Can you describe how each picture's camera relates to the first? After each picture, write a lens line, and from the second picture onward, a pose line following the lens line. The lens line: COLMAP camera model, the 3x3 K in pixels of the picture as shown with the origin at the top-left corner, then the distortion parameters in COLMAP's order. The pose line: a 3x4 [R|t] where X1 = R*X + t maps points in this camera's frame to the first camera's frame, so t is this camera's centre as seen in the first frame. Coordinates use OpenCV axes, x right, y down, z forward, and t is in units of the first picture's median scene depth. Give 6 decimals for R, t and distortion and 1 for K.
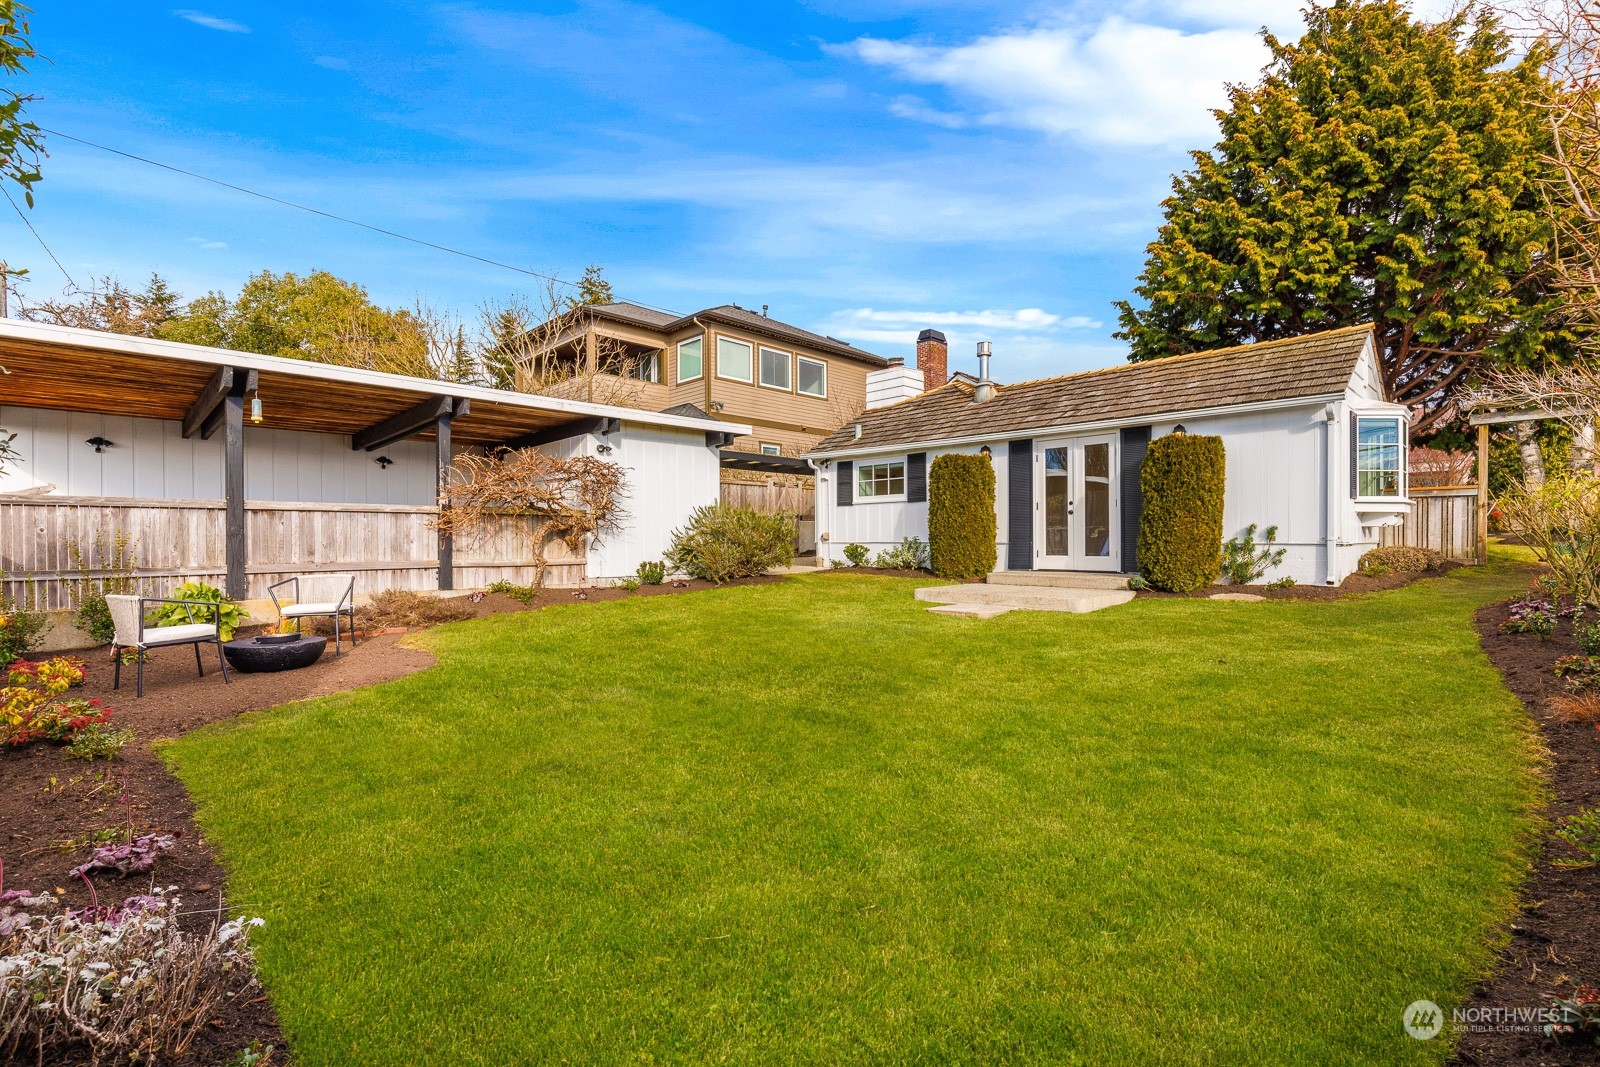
lens RADIAL K [[674.3, 0, 800.0], [0, 674.3, 533.5], [0, 0, 1]] dist [0.000069, -0.000039]
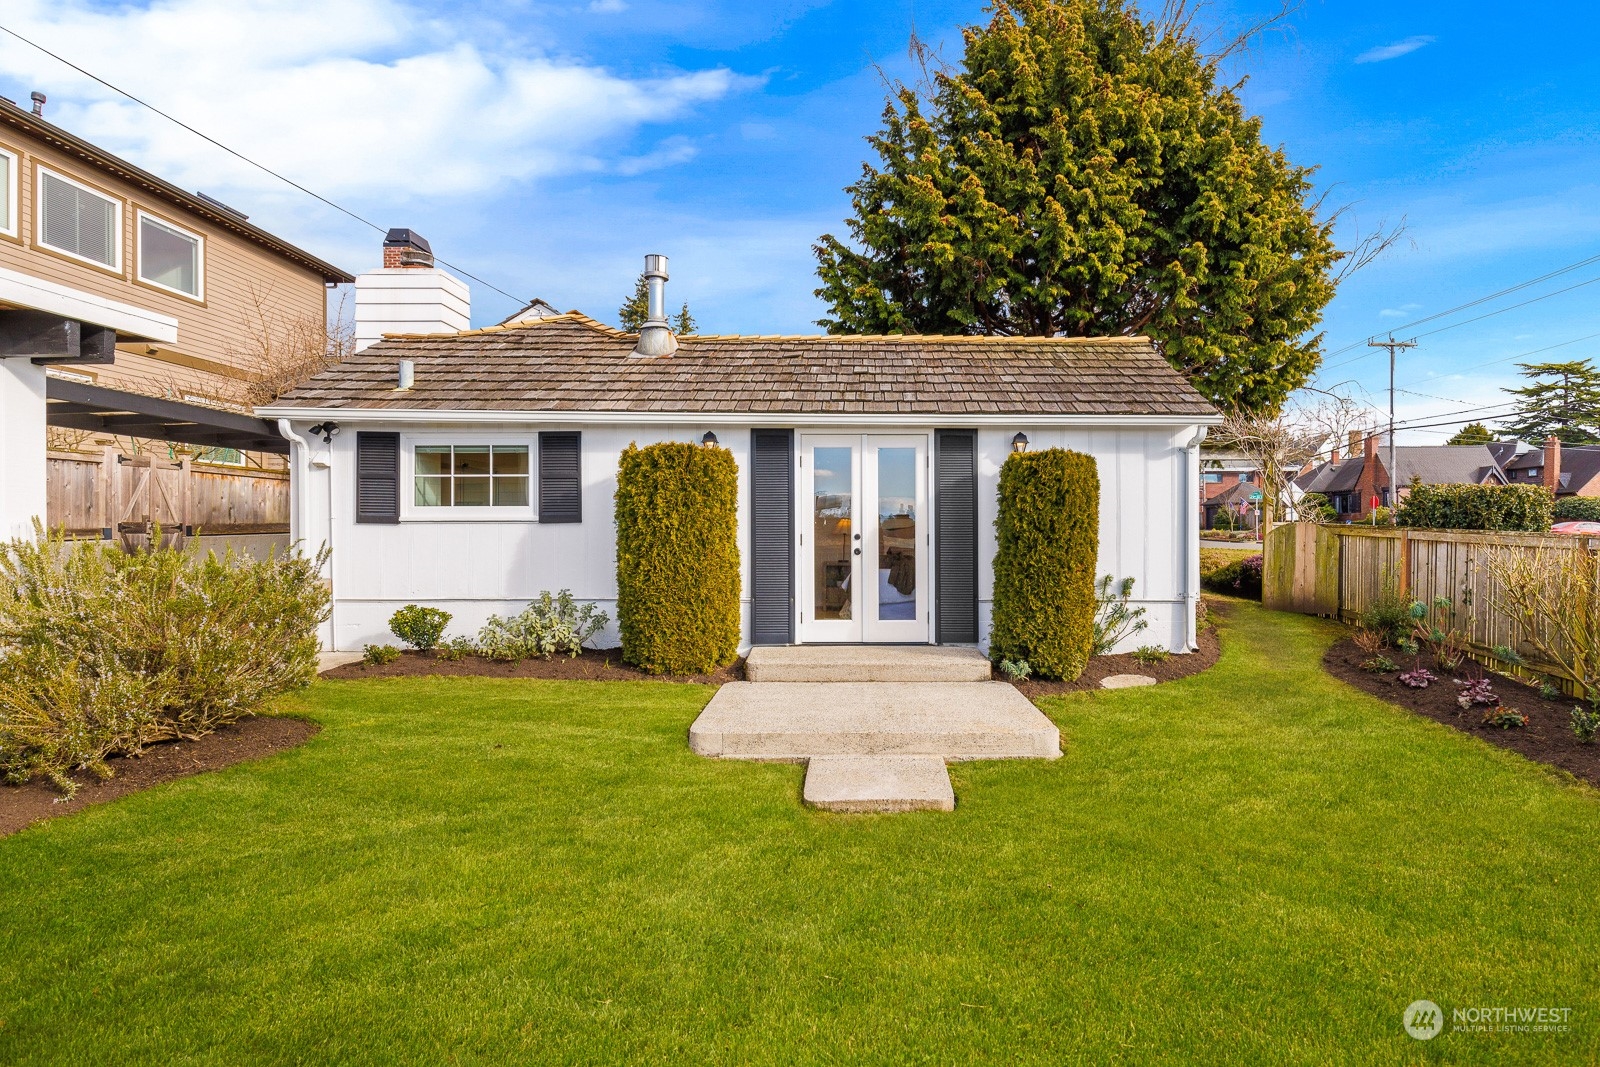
lens RADIAL K [[759.9, 0, 804.2], [0, 759.9, 521.1], [0, 0, 1]] dist [0.000517, -0.000019]
pose [[0.703540, 0.005371, 0.710635, -0.115027], [-0.006011, 0.999981, -0.001607, -0.047753], [-0.710630, -0.003141, 0.703559, 0.433554]]
